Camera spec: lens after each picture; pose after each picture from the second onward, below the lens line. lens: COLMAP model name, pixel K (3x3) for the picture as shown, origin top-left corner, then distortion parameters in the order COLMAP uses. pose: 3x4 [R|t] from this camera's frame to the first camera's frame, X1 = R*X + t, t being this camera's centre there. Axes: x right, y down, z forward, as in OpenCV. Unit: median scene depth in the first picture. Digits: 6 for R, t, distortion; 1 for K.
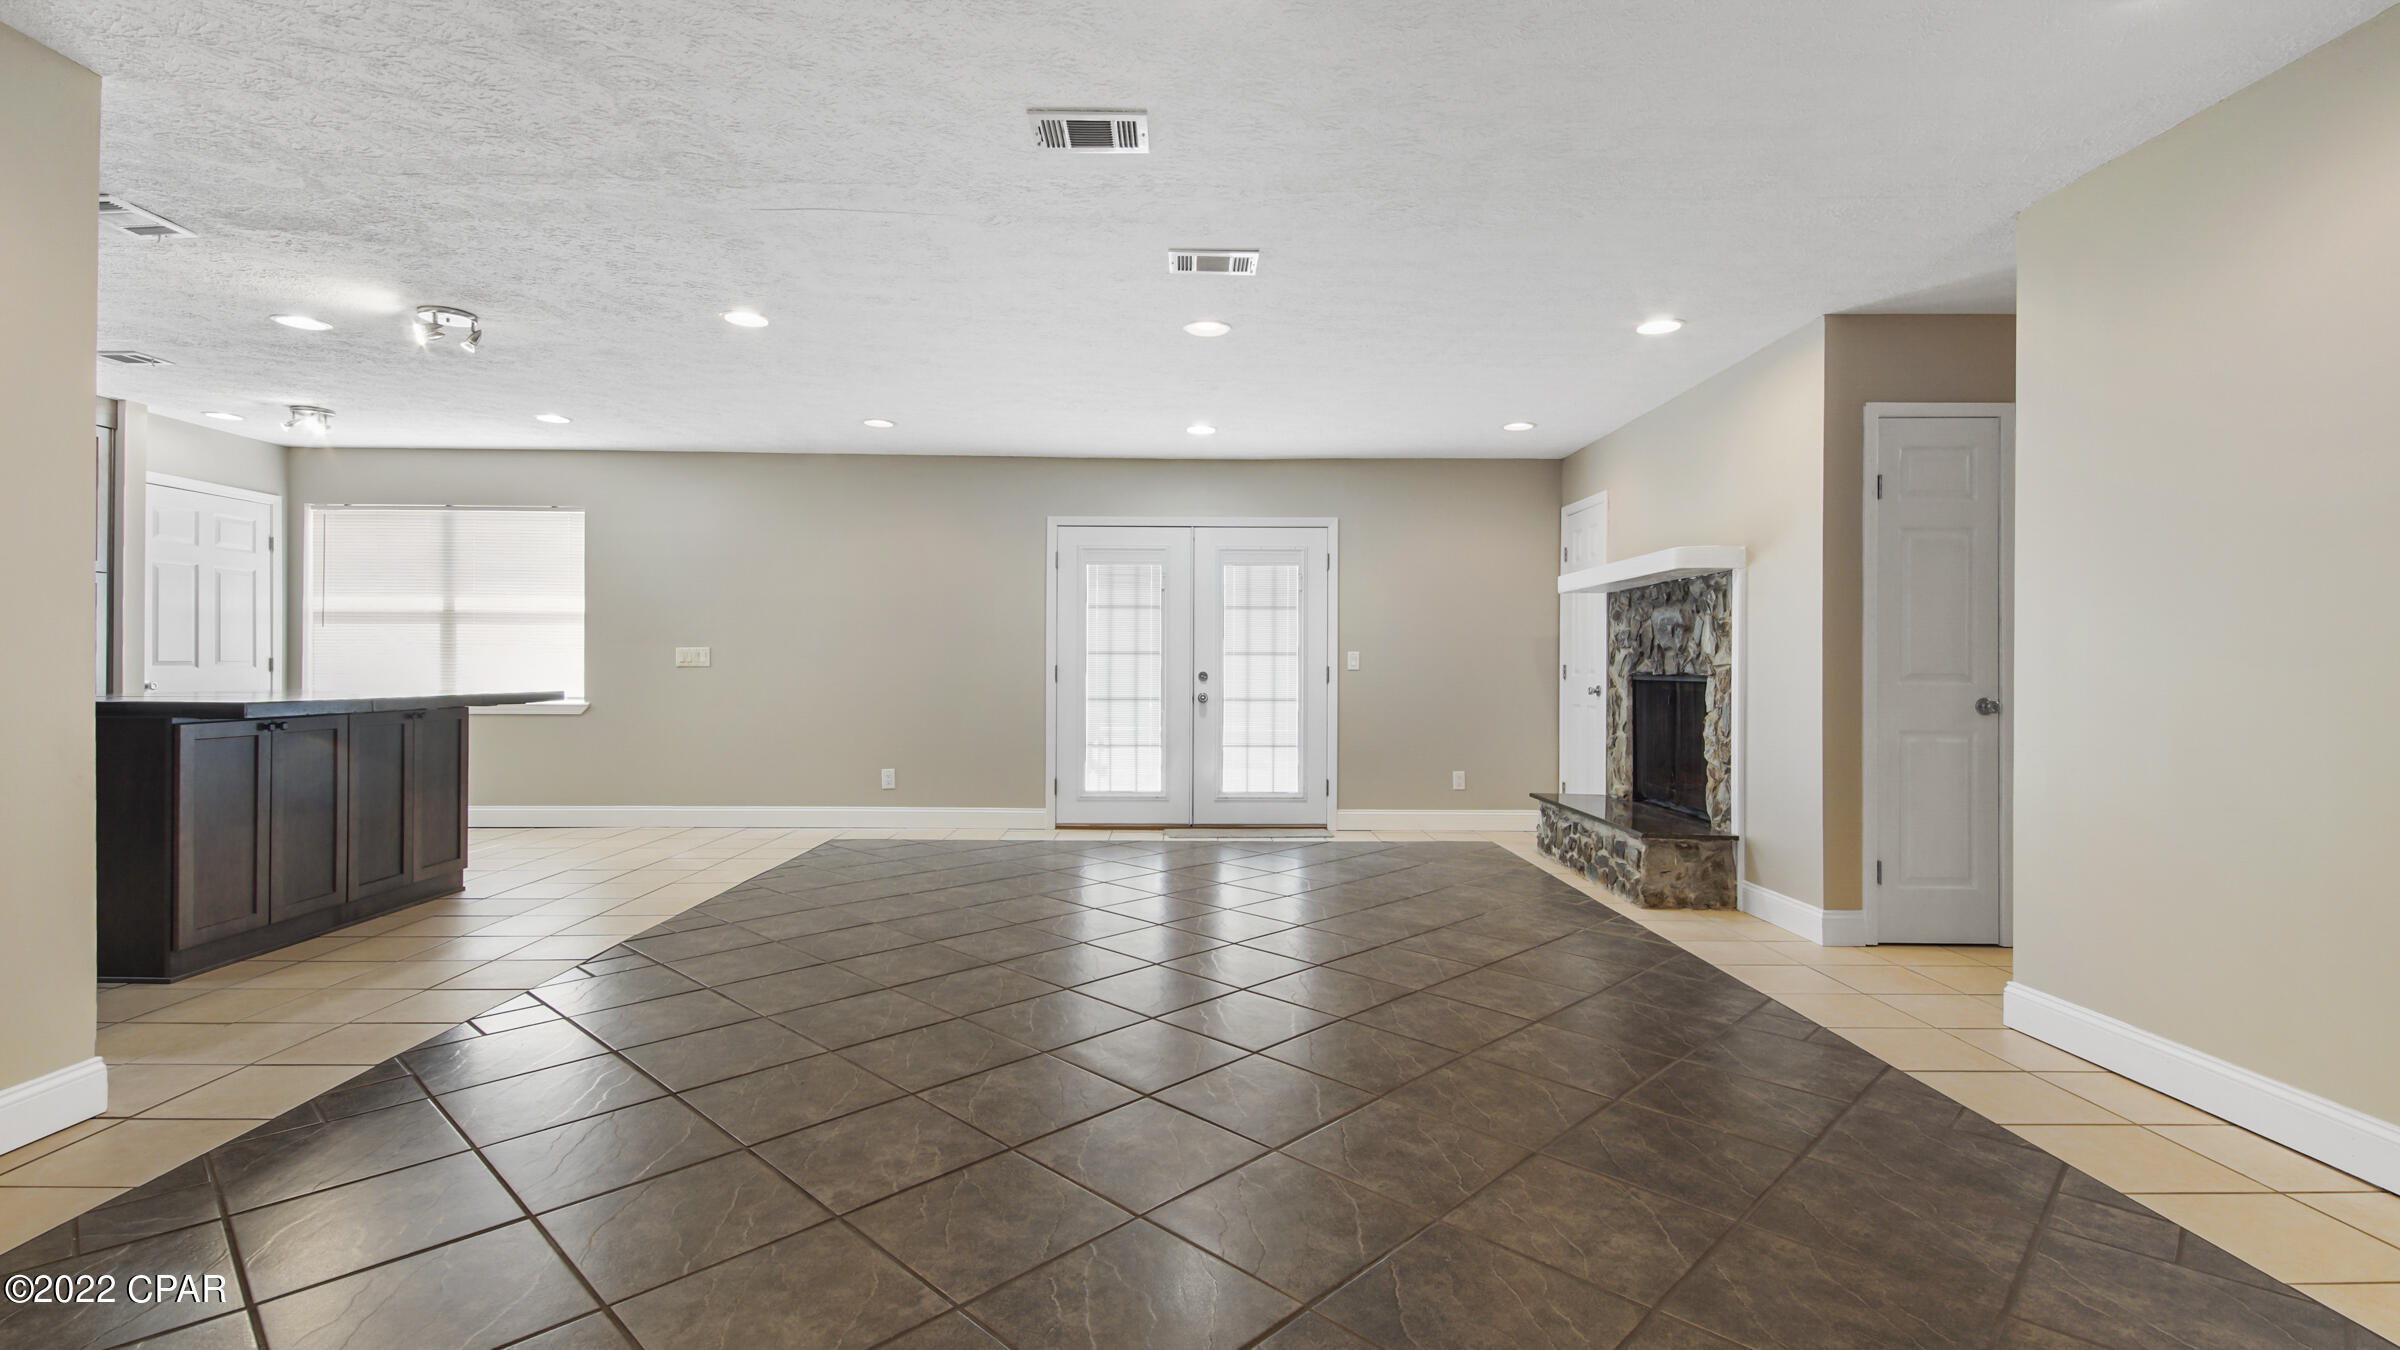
lens RADIAL K [[1059.3, 0, 1202.6], [0, 1059.3, 666.1], [0, 0, 1]] dist [0.013294, -0.003687]
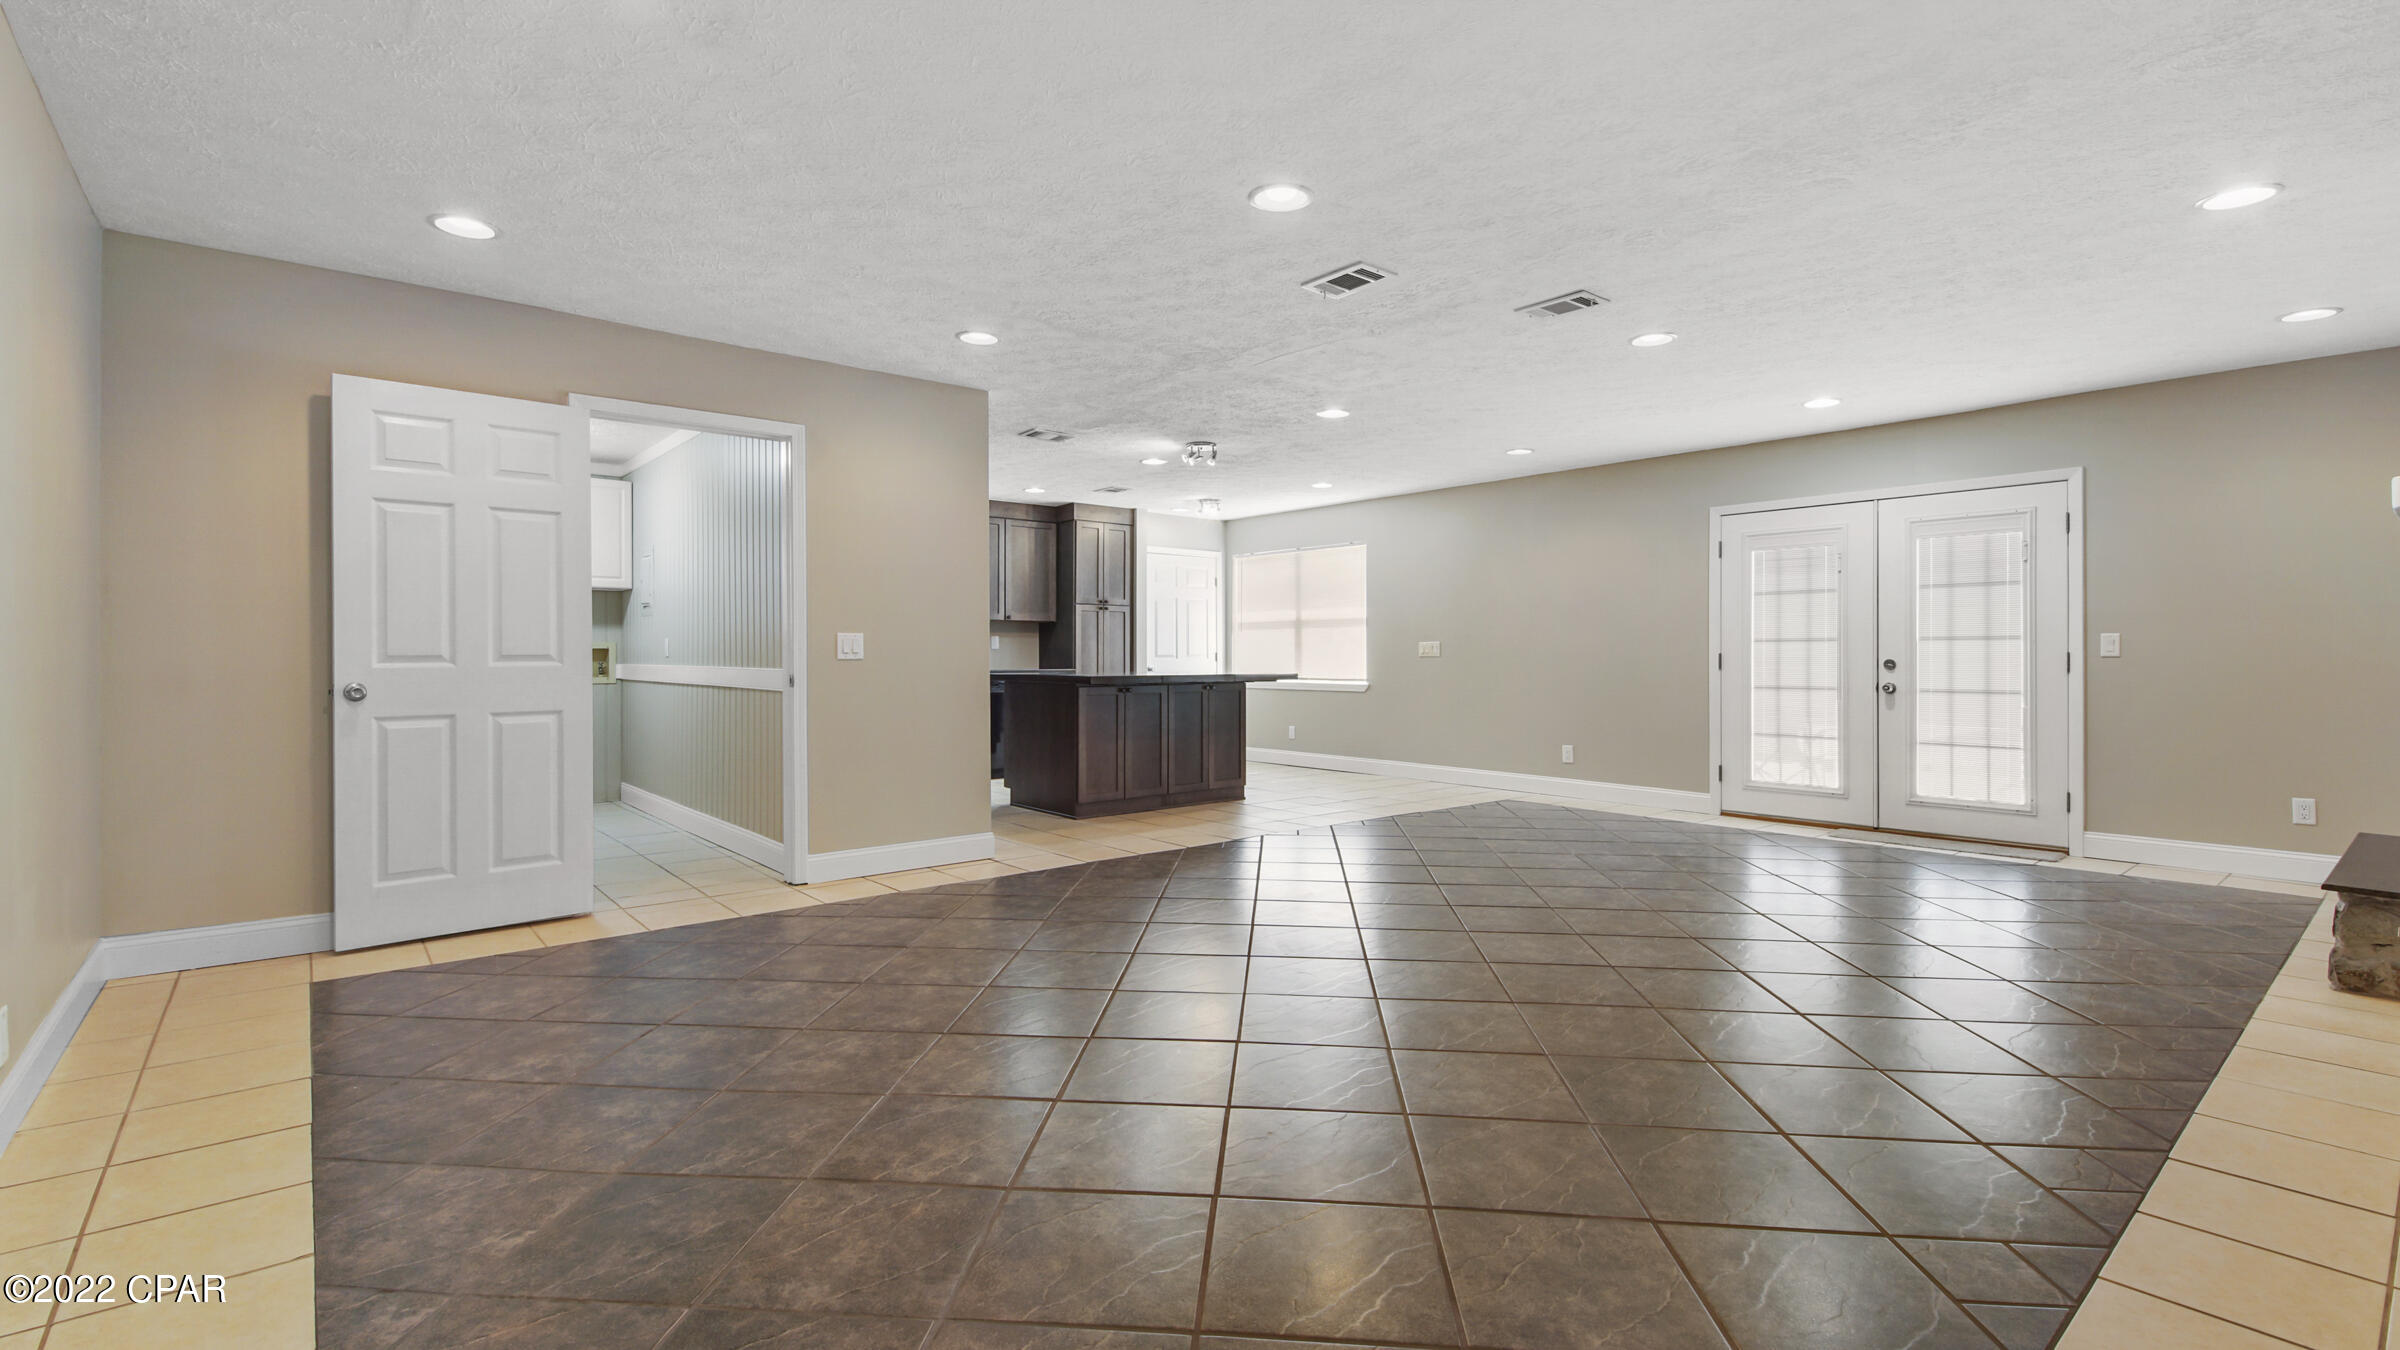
lens RADIAL K [[1059.3, 0, 1209.2], [0, 1059.3, 657.8], [0, 0, 1]] dist [0.013294, -0.003687]
pose [[0.632766, -0.004575, -0.774330, 0.344750], [0.005395, 0.999984, -0.001500, 0.002341], [0.774324, -0.003228, 0.632781, -0.019735]]
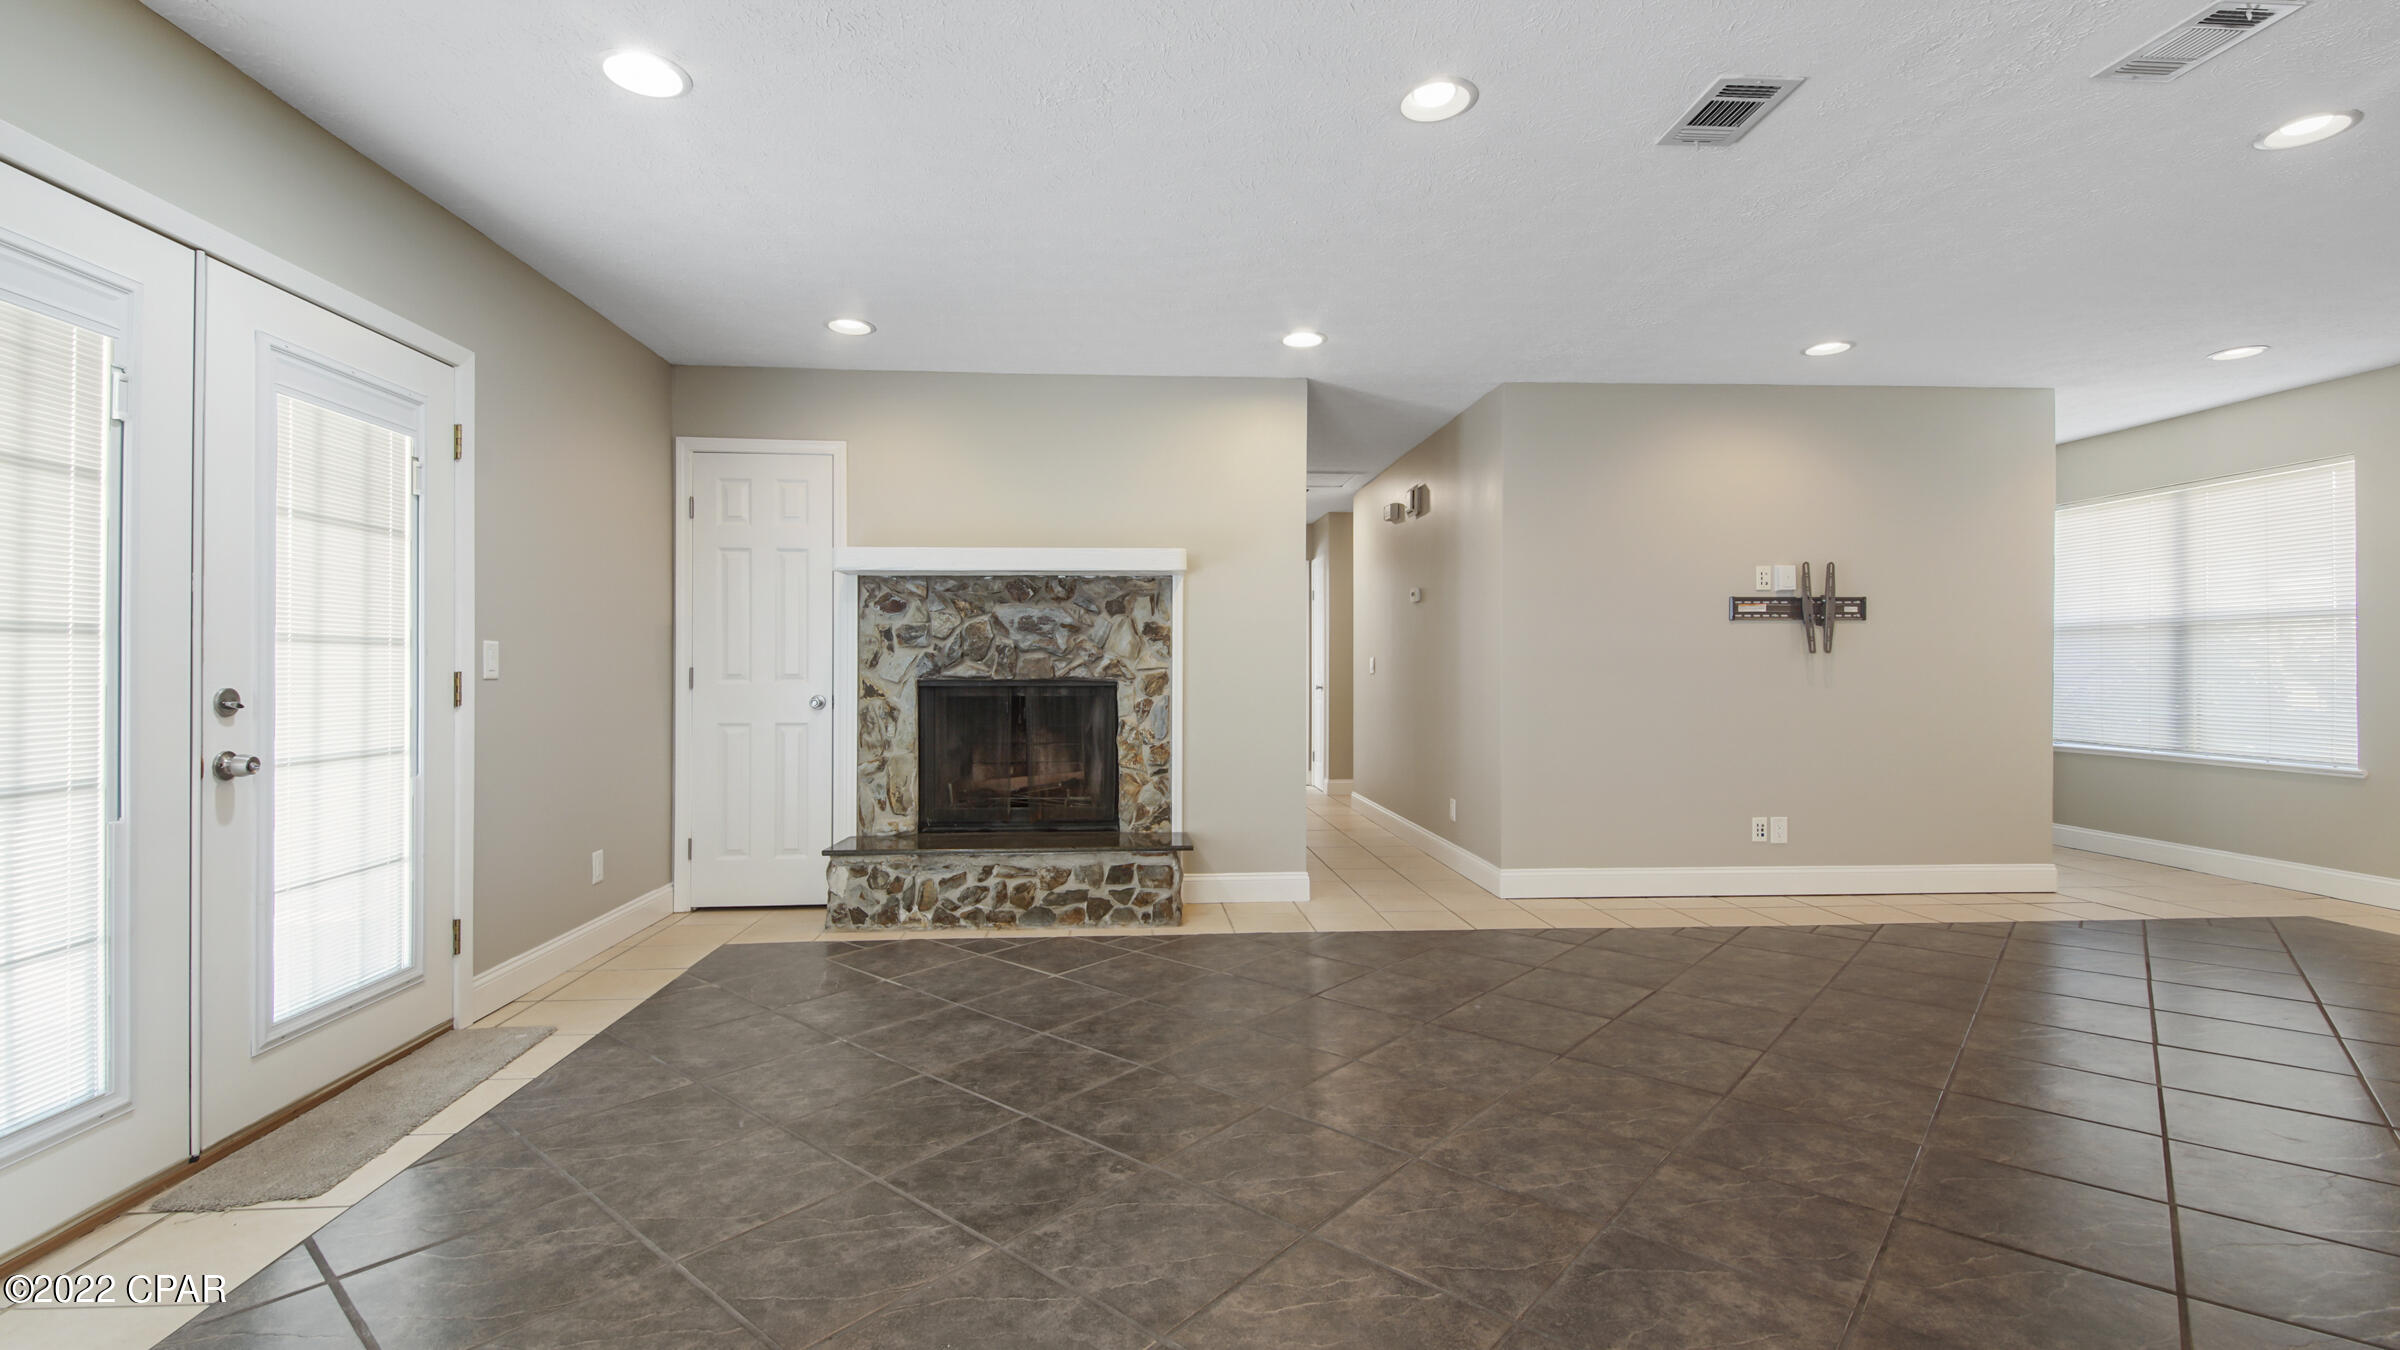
lens RADIAL K [[1059.3, 0, 1200.2], [0, 1059.3, 672.8], [0, 0, 1]] dist [0.013294, -0.003687]
pose [[-0.049366, -0.008283, 0.998746, -0.368535], [-0.004131, 0.999959, 0.008088, -0.004288], [-0.998772, -0.003726, -0.049398, 0.727078]]
